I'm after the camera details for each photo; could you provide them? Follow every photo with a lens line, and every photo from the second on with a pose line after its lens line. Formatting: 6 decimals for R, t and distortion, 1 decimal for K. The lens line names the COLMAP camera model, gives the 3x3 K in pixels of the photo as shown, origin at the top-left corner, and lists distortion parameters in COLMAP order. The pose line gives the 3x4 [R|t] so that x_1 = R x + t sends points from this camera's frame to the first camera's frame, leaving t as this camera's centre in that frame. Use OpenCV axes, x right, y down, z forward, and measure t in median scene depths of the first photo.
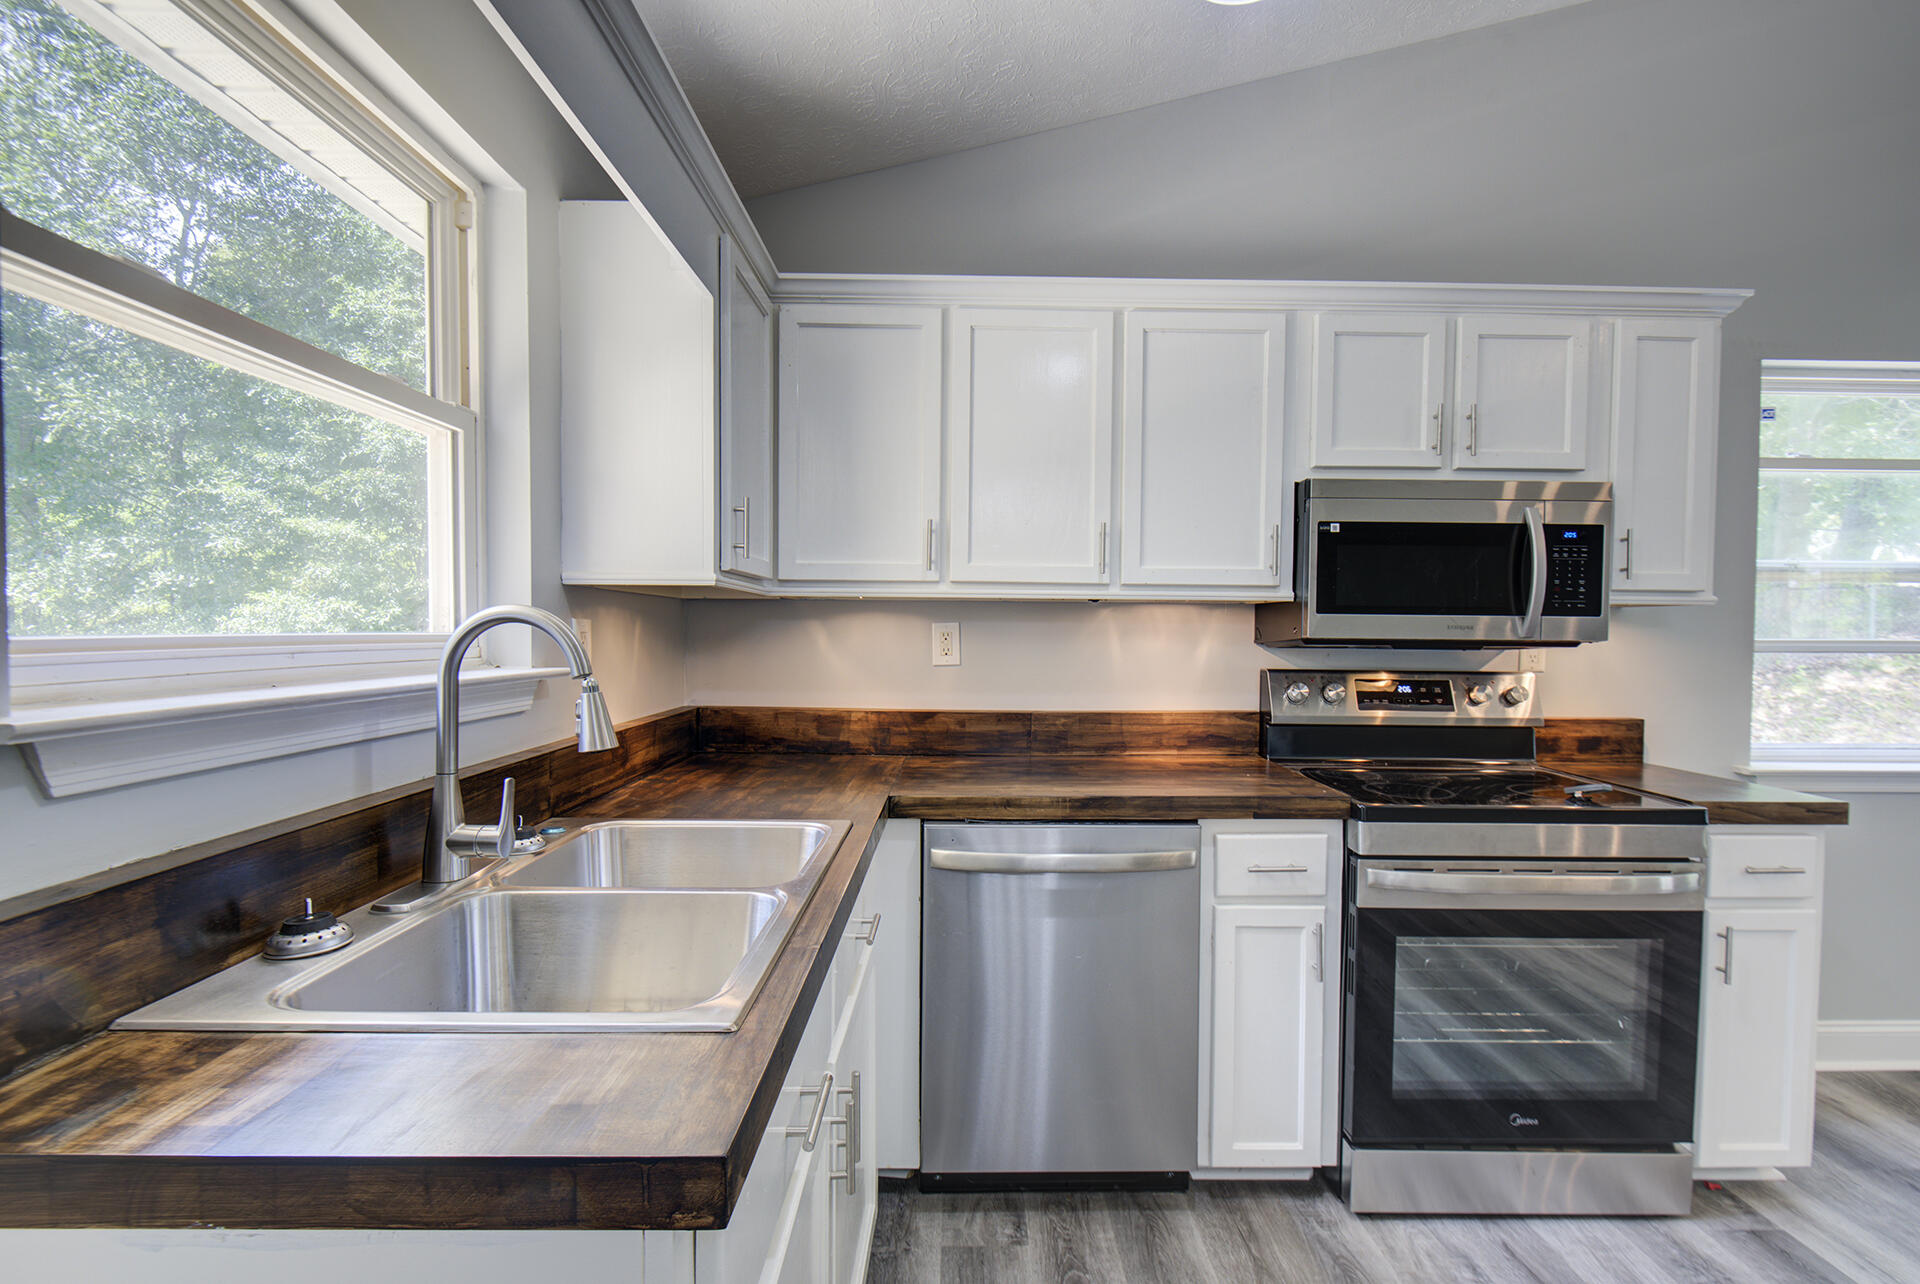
lens RADIAL K [[870.1, 0, 976.8], [0, 870.1, 655.9], [0, 0, 1]] dist [0.005167, -0.004971]
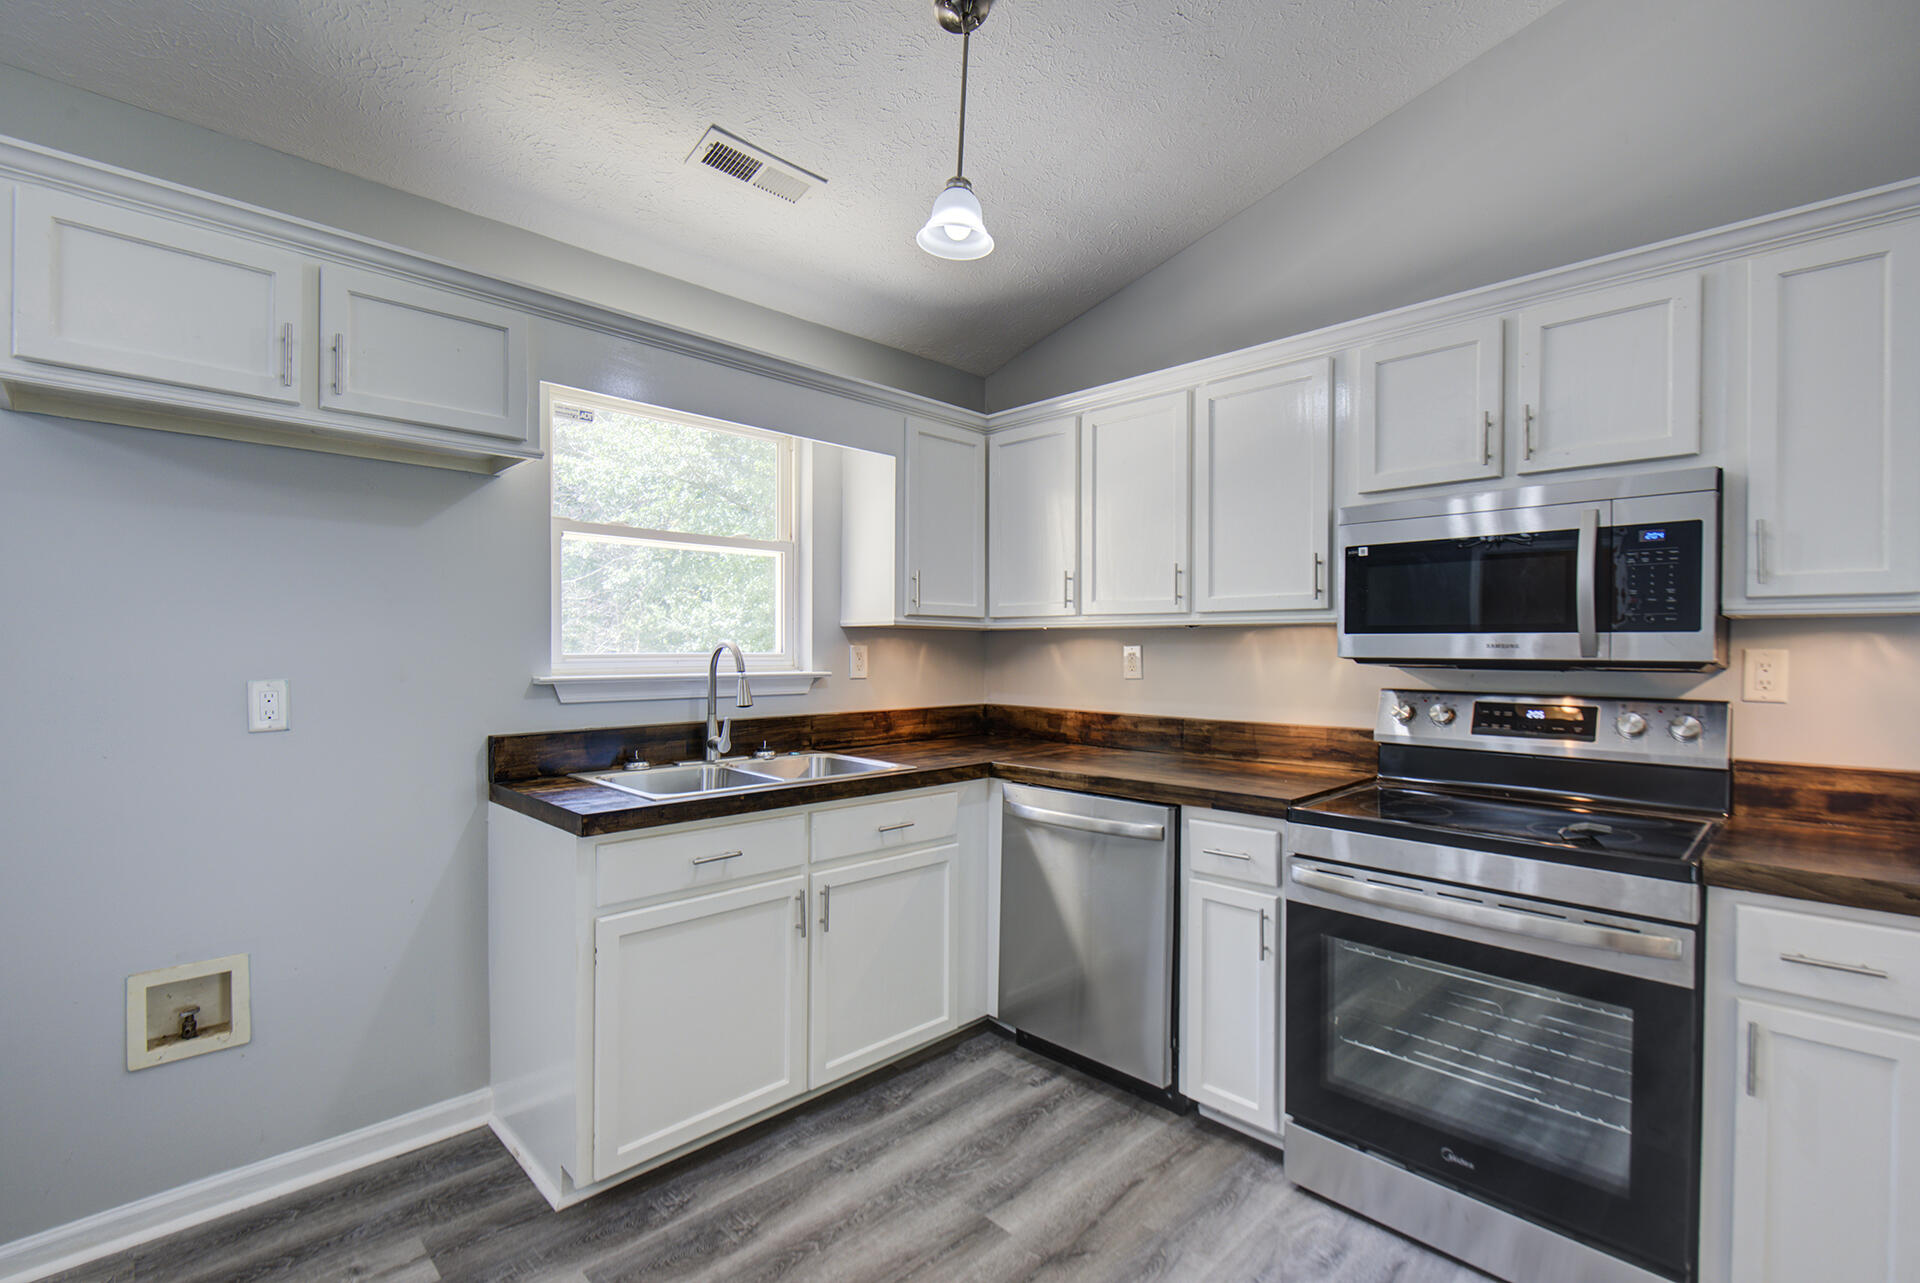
lens RADIAL K [[870.1, 0, 974.4], [0, 870.1, 653.0], [0, 0, 1]] dist [0.005167, -0.004971]
pose [[0.695941, -0.002422, -0.718095, 0.825890], [-0.017814, 0.999628, -0.020637, 0.004023], [0.717878, 0.027154, 0.695639, -0.057194]]
